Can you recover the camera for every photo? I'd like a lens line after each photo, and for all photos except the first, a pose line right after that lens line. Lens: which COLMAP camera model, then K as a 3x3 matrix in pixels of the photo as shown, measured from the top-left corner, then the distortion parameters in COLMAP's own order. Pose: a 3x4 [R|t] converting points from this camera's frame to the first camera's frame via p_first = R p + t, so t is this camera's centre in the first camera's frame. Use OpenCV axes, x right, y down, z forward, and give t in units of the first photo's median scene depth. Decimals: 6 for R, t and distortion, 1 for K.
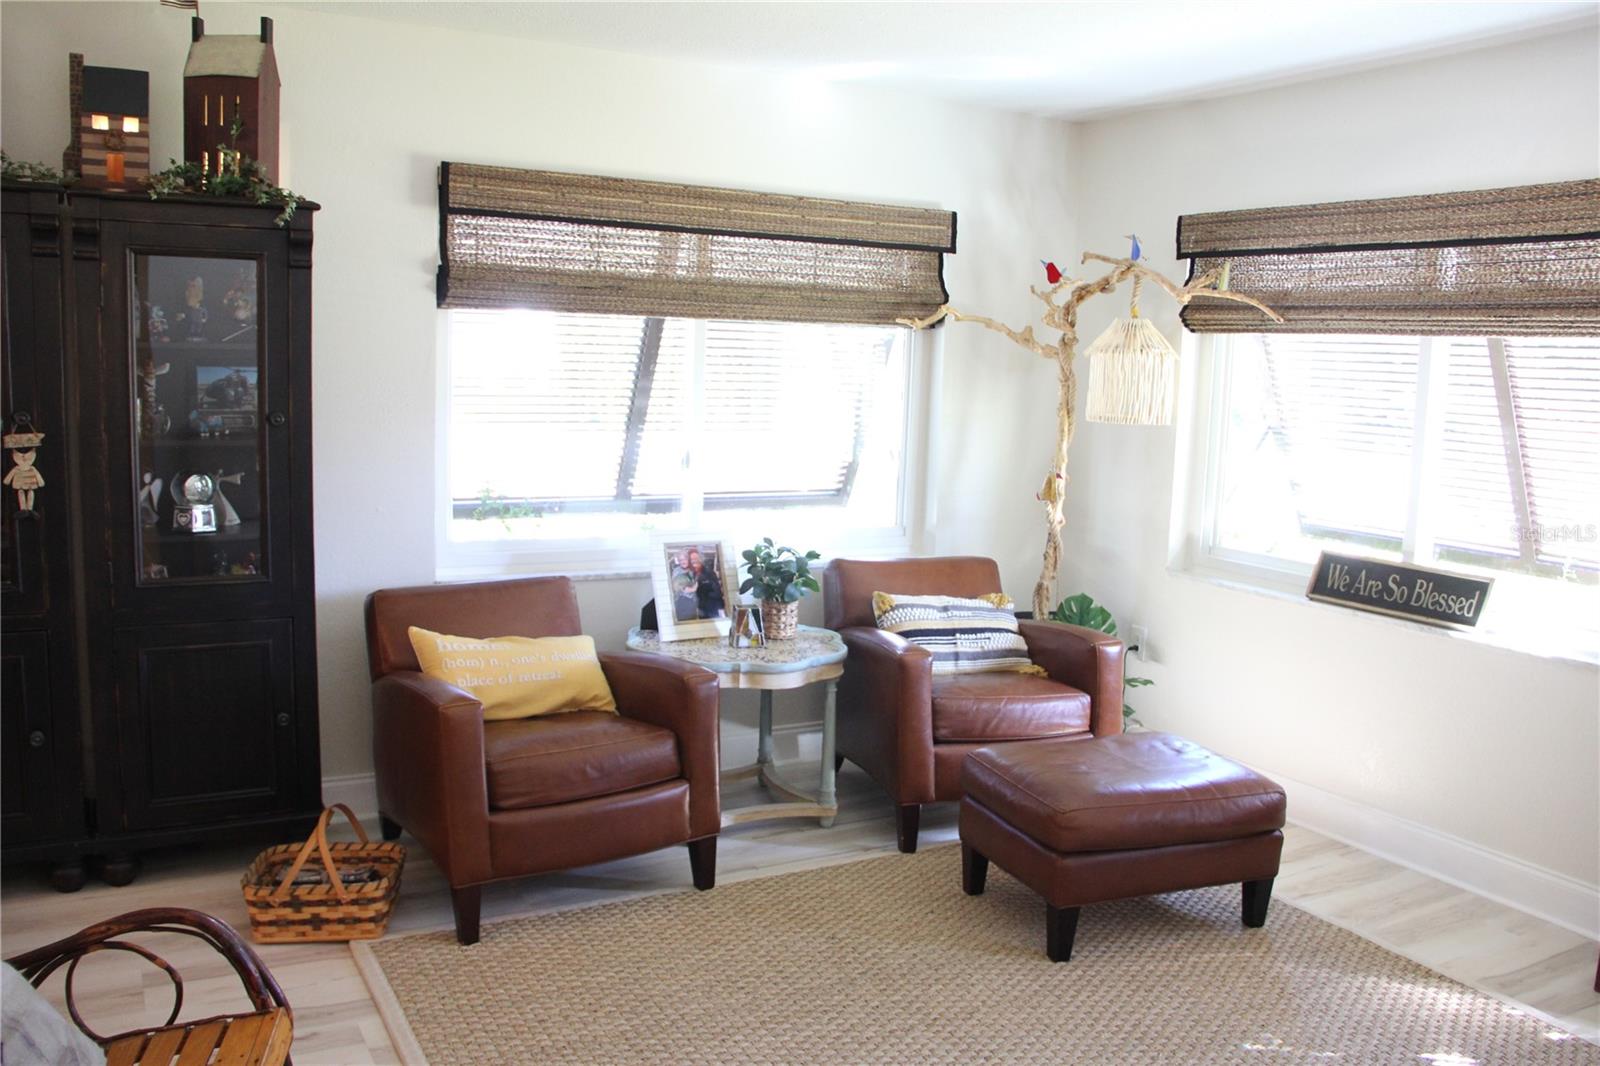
lens RADIAL K [[1316.4, 0, 800.0], [0, 1316.4, 533.0], [0, 0, 1]] dist [-0.009950, 0.002288]
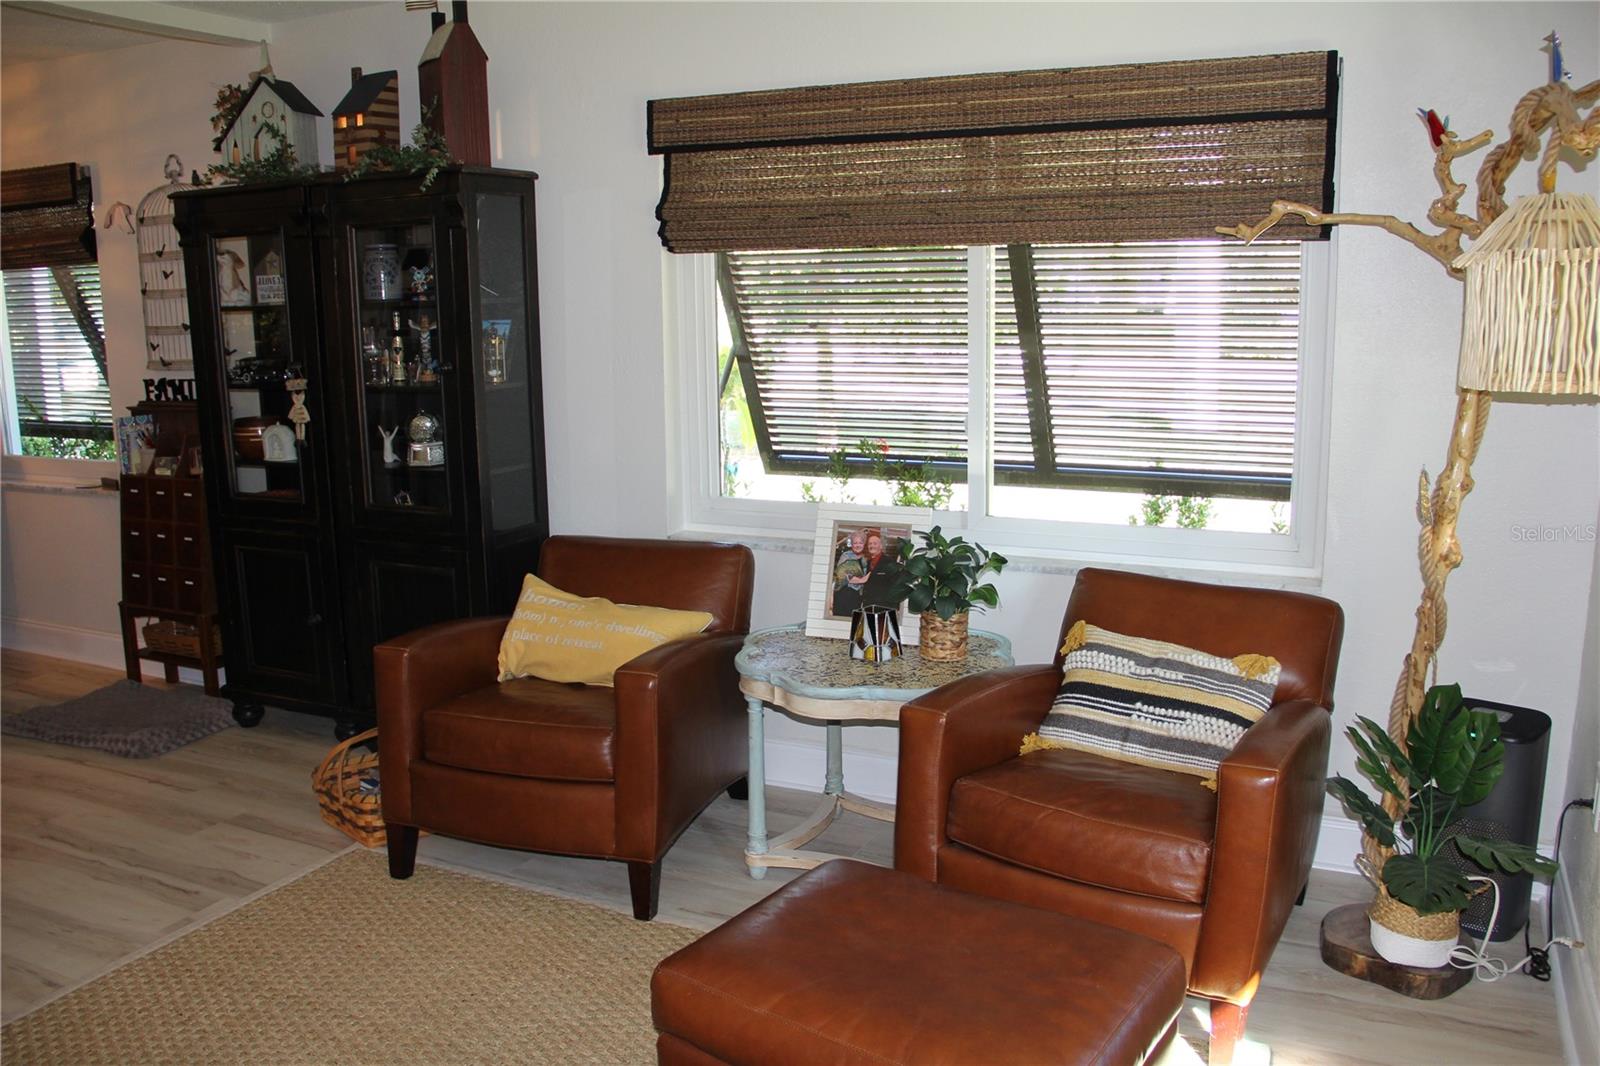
lens RADIAL K [[1402.1, 0, 800.0], [0, 1402.1, 533.0], [0, 0, 1]] dist [-0.123190, 0.171565]
pose [[0.577705, 0.110426, -0.808741, 0.600271], [-0.073139, 0.993824, 0.083452, -0.056499], [0.812962, 0.010940, 0.582214, 0.464430]]
